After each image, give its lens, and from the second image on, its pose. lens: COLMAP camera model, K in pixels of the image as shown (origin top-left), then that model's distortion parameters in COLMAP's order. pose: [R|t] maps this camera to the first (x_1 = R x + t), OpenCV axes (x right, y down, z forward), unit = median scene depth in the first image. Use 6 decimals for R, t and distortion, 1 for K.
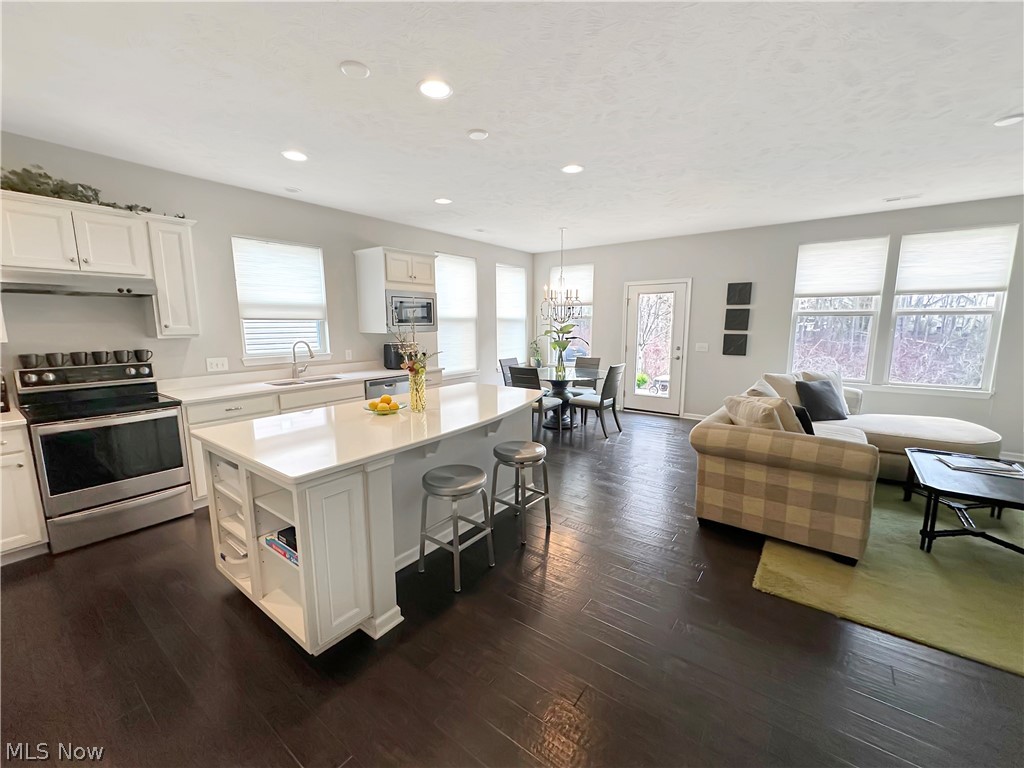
lens RADIAL K [[421.4, 0, 512.0], [0, 421.4, 384.0], [0, 0, 1]] dist [-0.000789, 0.000126]
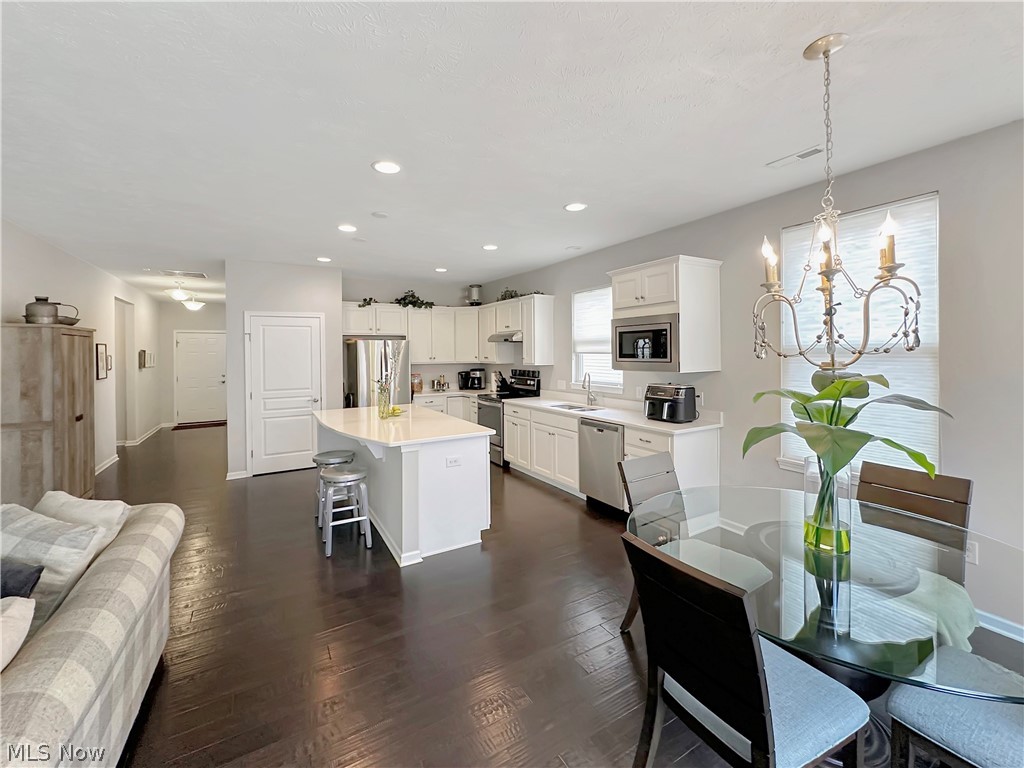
lens RADIAL K [[421.9, 0, 512.4], [0, 421.9, 352.8], [0, 0, 1]] dist [-0.000406, -0.000060]
pose [[-0.385178, 0.007767, -0.922810, 0.580482], [-0.125561, 0.990225, 0.060743, -0.186790], [0.914261, 0.139266, -0.380437, 1.169796]]
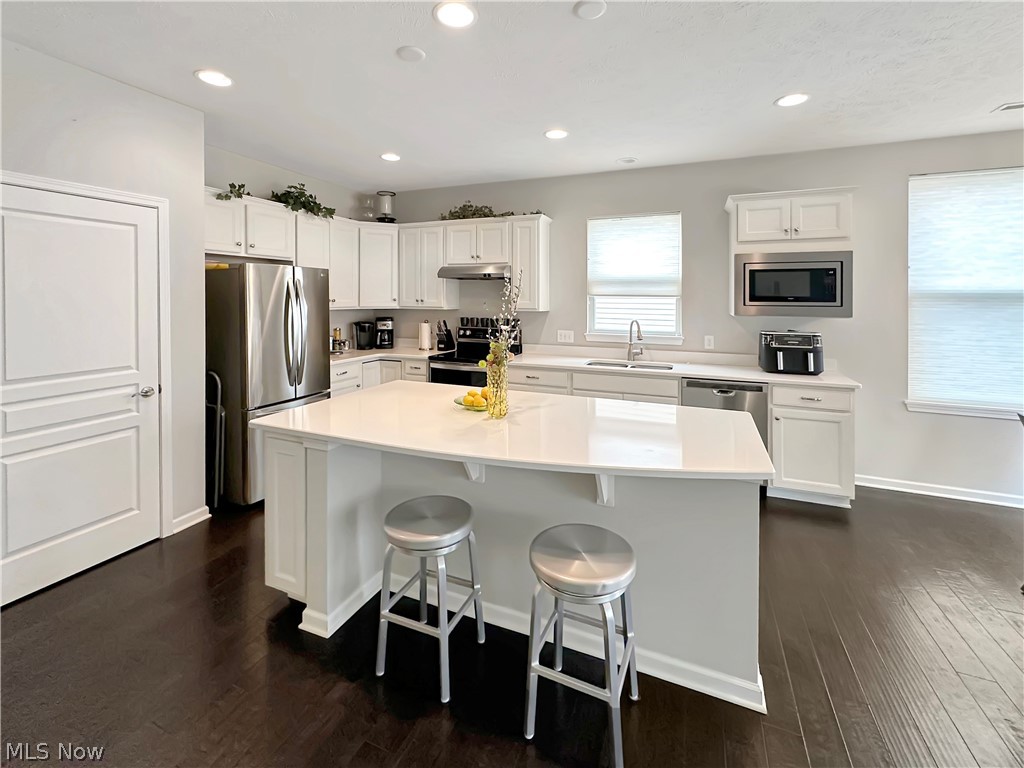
lens RADIAL K [[448.8, 0, 511.9], [0, 448.8, 297.9], [0, 0, 1]] dist [-0.000063, -0.000021]
pose [[0.237949, 0.006704, -0.971255, 0.340995], [-0.148627, 0.988451, -0.029590, -0.076823], [0.959839, 0.151395, 0.236197, 0.487898]]
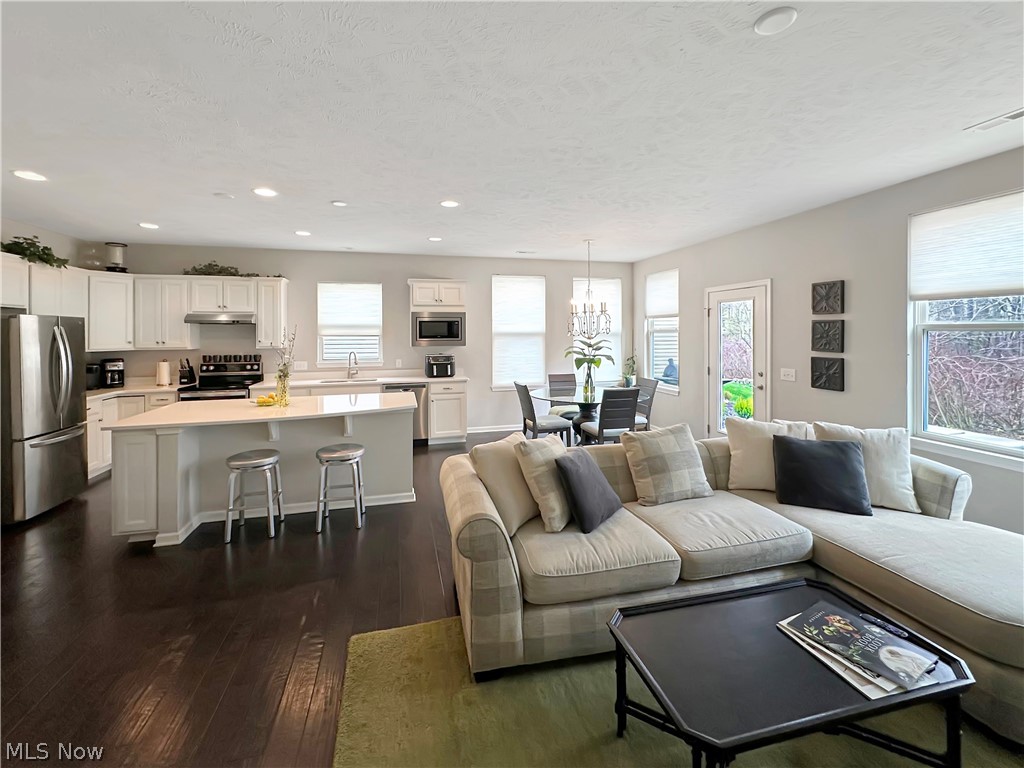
lens RADIAL K [[438.4, 0, 511.8], [0, 438.4, 325.2], [0, 0, 1]] dist [0.000270, 0.000067]
pose [[0.775880, -0.011452, -0.630776, 0.755045], [-0.088388, 0.988001, -0.126658, -0.049299], [0.624658, 0.154024, 0.765558, 0.206360]]
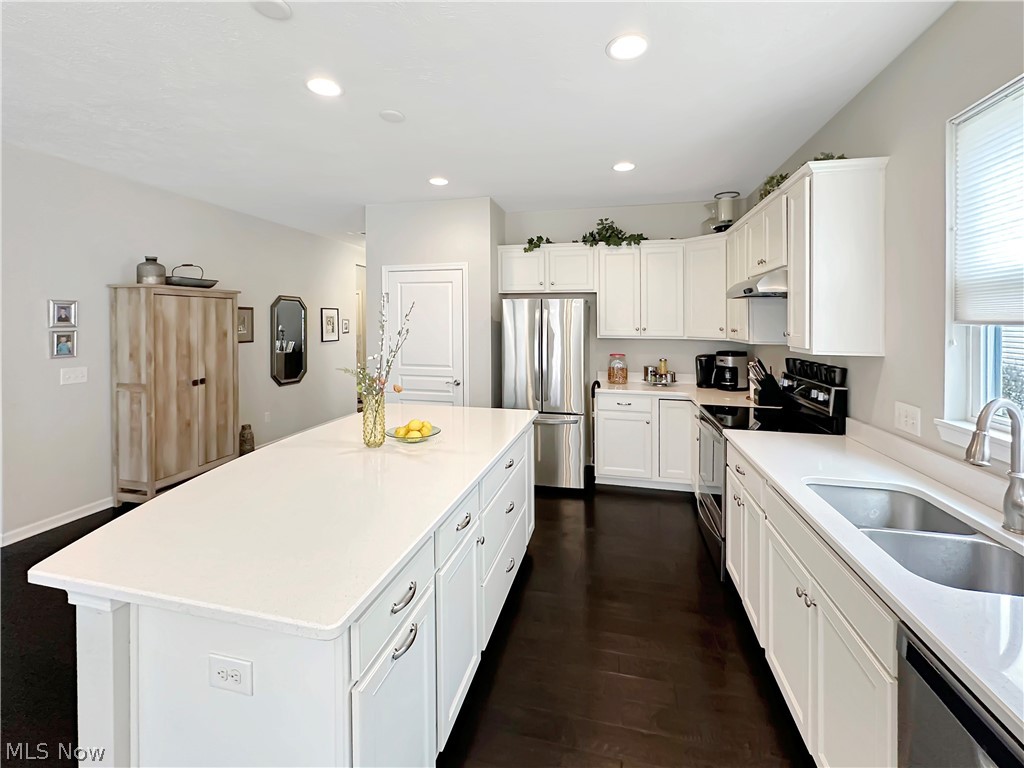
lens RADIAL K [[438.4, 0, 511.8], [0, 438.4, 325.2], [0, 0, 1]] dist [0.000270, 0.000067]
pose [[-0.914590, 0.000874, -0.404382, -0.073098], [-0.061736, 0.987974, 0.141764, -0.163383], [0.399642, 0.154621, -0.903537, 1.063951]]
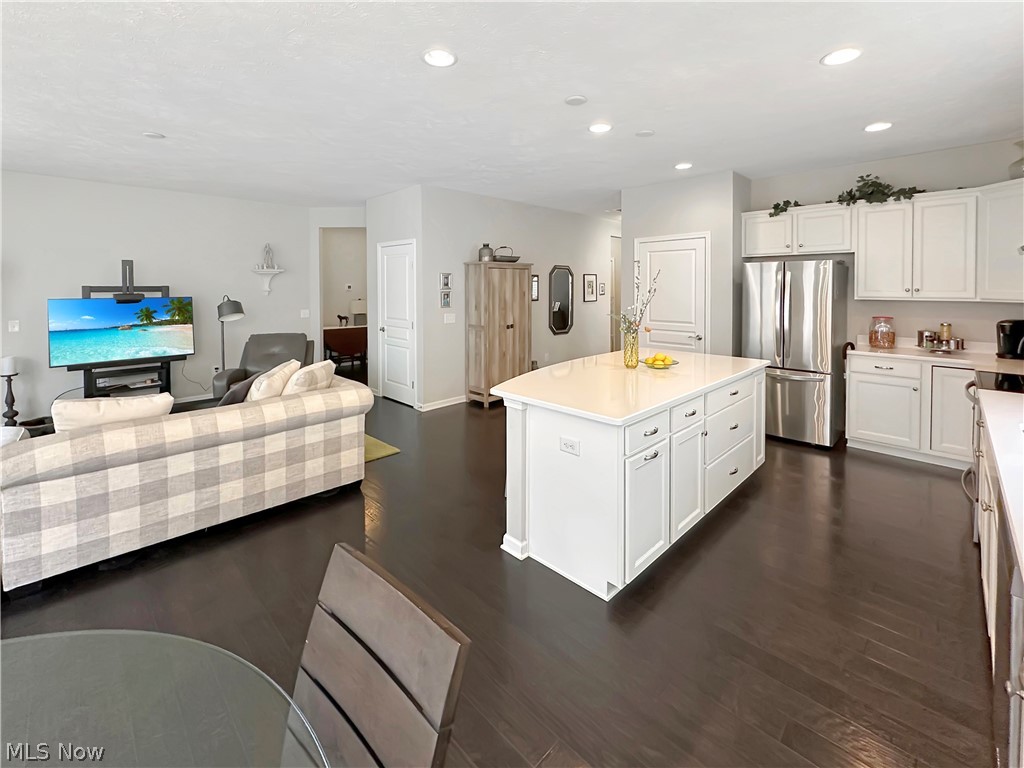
lens RADIAL K [[442.0, 0, 511.6], [0, 442.0, 302.1], [0, 0, 1]] dist [-0.001668, -0.000316]
pose [[-0.991172, -0.000087, 0.132582, -0.033524], [0.024087, 0.983239, 0.180722, -0.192922], [-0.130375, 0.182321, -0.974557, 1.285816]]
